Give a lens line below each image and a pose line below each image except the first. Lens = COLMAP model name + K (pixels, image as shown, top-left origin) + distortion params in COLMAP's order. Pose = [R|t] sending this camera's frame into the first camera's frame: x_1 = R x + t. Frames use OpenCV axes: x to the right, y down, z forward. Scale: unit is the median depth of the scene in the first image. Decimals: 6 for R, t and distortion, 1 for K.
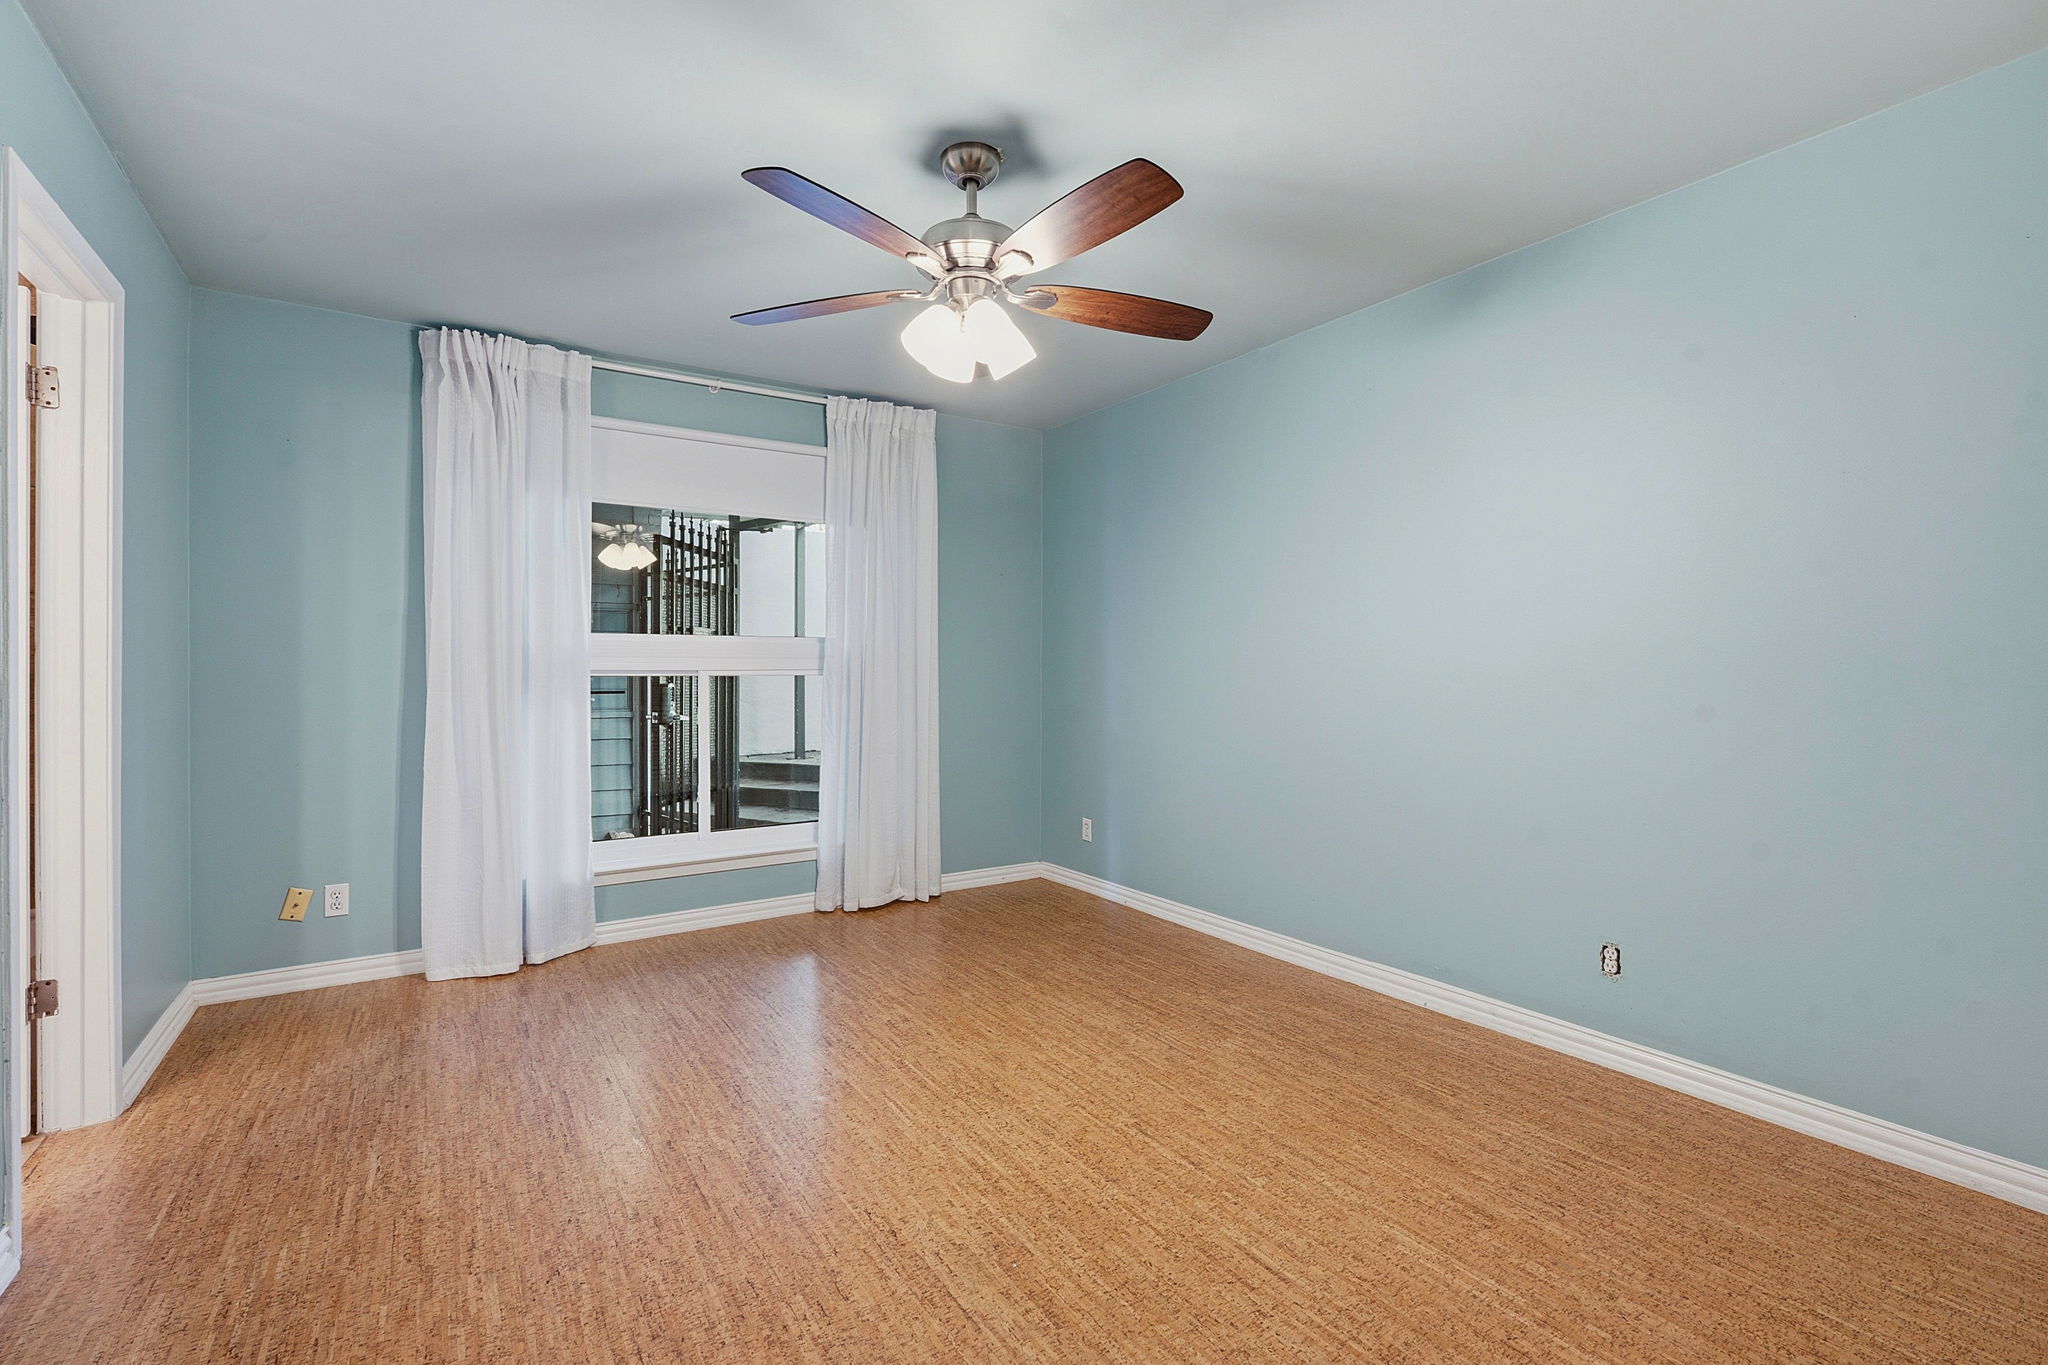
lens RADIAL K [[921.2, 0, 1016.1], [0, 921.2, 667.4], [0, 0, 1]] dist [-0.002065, 0.000083]
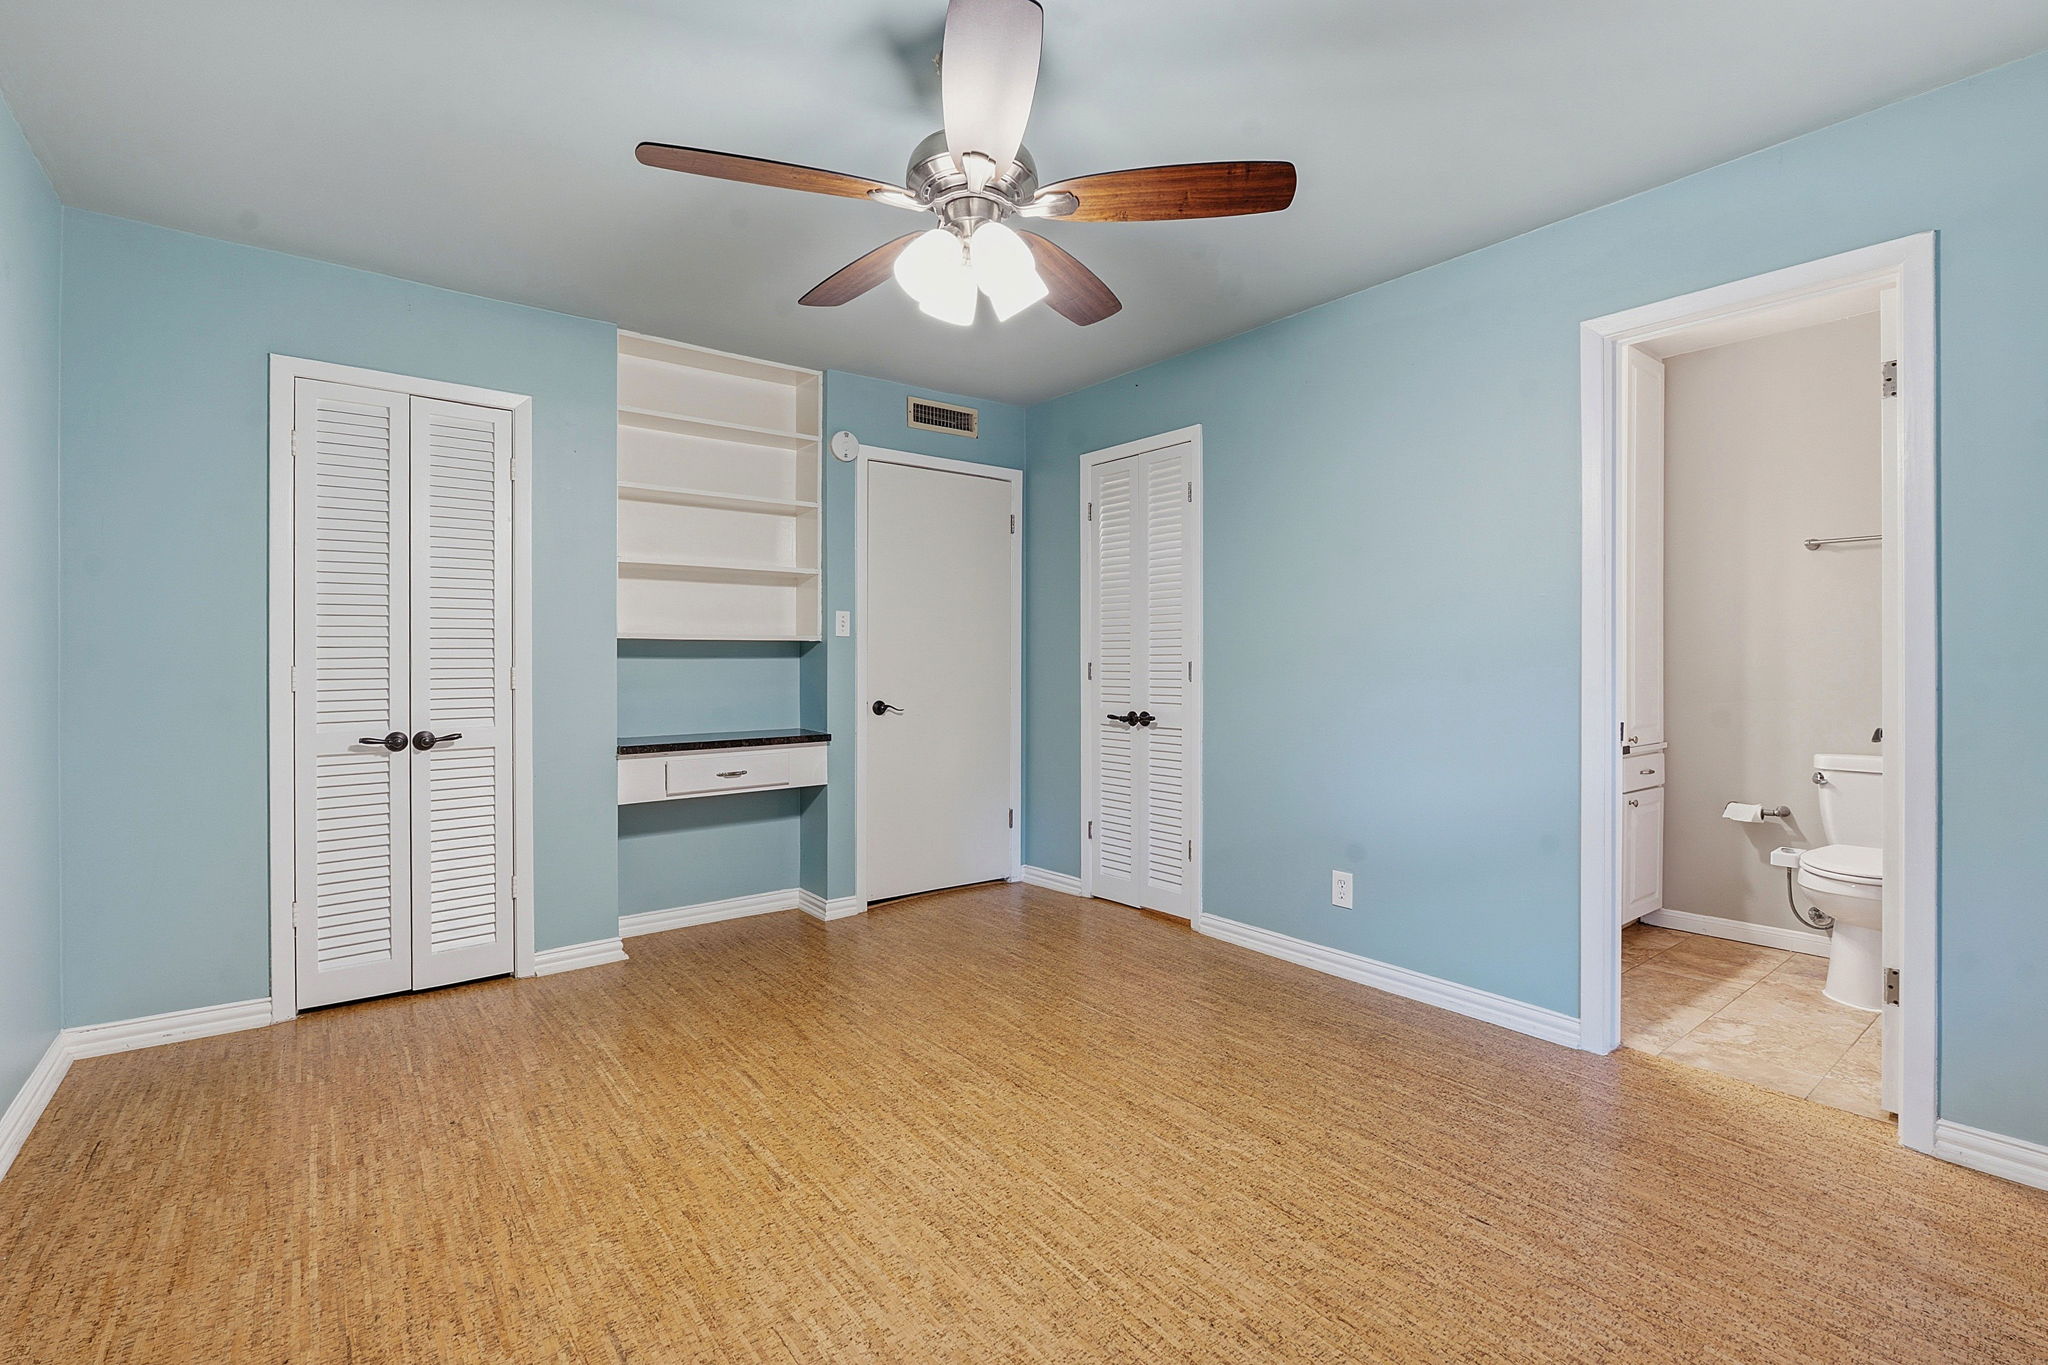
lens RADIAL K [[908.7, 0, 1010.4], [0, 908.7, 667.3], [0, 0, 1]] dist [0.000085, 0.000660]
pose [[-0.997167, 0.001431, -0.075212, -0.021001], [0.001711, 0.999992, -0.003658, 0.013818], [0.075206, -0.003777, -0.997161, 1.920408]]
